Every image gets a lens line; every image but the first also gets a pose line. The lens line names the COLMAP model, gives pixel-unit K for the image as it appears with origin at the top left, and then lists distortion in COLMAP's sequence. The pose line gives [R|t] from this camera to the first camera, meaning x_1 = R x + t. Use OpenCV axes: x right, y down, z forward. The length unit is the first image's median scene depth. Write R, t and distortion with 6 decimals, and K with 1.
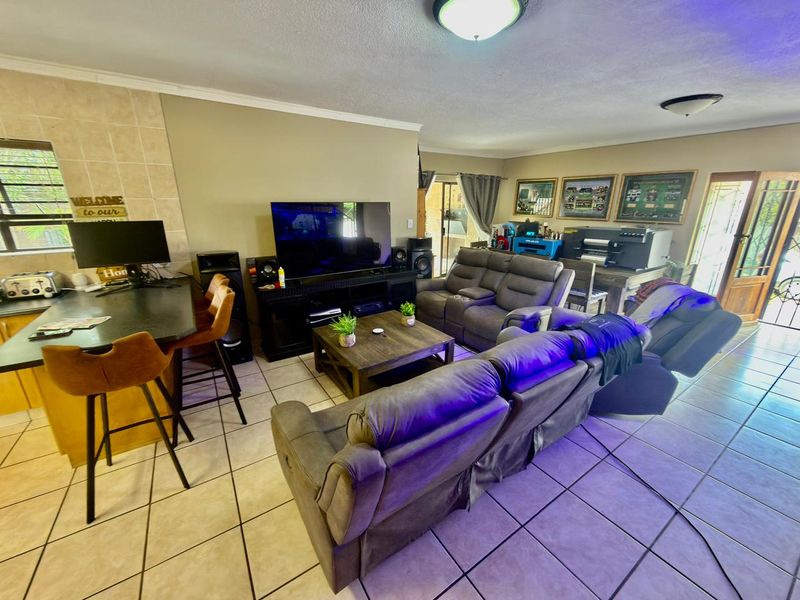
lens RADIAL K [[317.7, 0, 400.0], [0, 317.7, 300.0], [0, 0, 1]] dist [-0.003047, 0.000206]
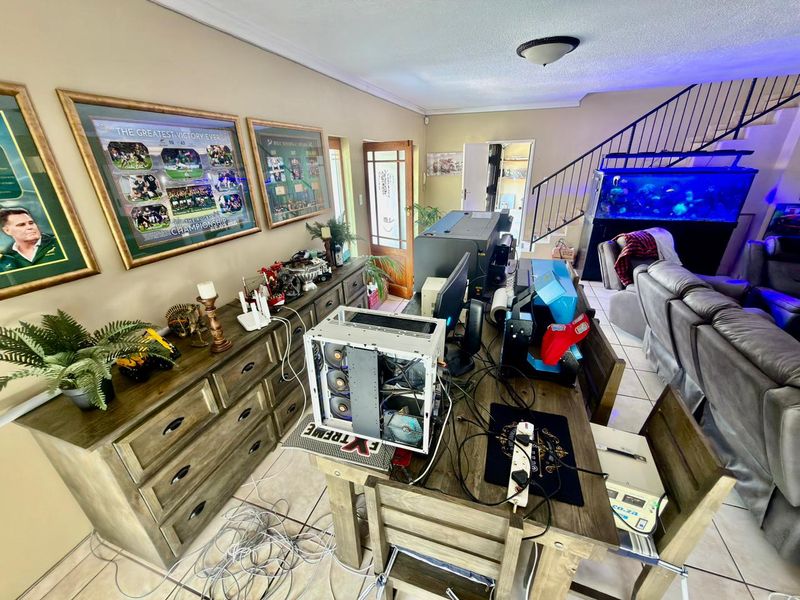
lens RADIAL K [[317.7, 0, 400.0], [0, 317.7, 300.0], [0, 0, 1]] dist [-0.003047, 0.000206]
pose [[-0.618188, -0.308570, 0.722930, 0.184780], [0.252111, 0.793295, 0.554187, -0.353598], [-0.744502, 0.524851, -0.412611, 1.047616]]
